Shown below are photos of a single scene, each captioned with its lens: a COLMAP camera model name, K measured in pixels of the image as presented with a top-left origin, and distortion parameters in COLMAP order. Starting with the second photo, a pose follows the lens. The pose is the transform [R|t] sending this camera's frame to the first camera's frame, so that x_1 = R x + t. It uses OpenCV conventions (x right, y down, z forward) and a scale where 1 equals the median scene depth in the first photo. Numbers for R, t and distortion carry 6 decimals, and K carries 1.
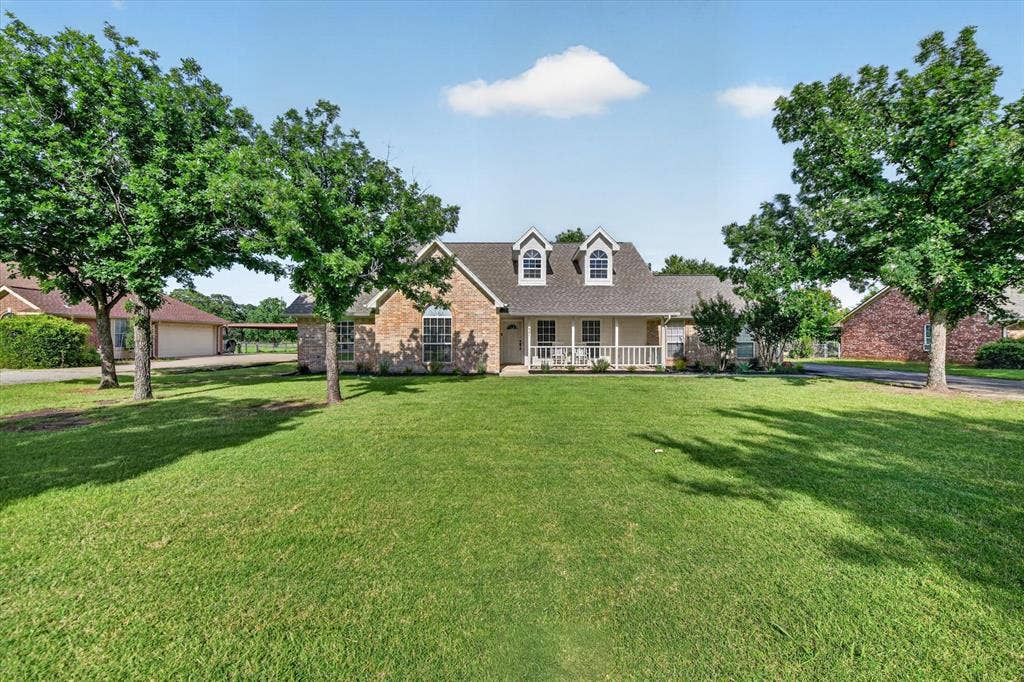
lens RADIAL K [[404.2, 0, 512.4], [0, 404.2, 341.1], [0, 0, 1]] dist [0.000302, 0.000014]
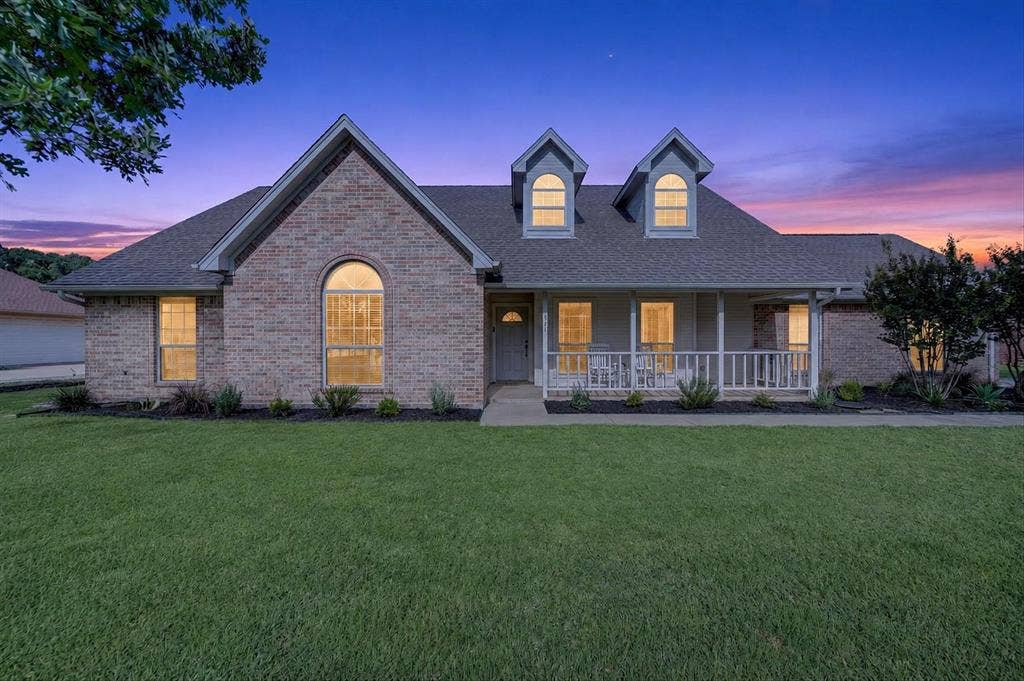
lens RADIAL K [[404.2, 0, 514.5], [0, 404.2, 340.3], [0, 0, 1]] dist [0.000302, 0.000014]
pose [[0.999960, -0.002424, 0.008553, 0.000177], [0.002408, 0.999995, 0.001960, -0.001622], [-0.008558, -0.001940, 0.999961, 0.519754]]
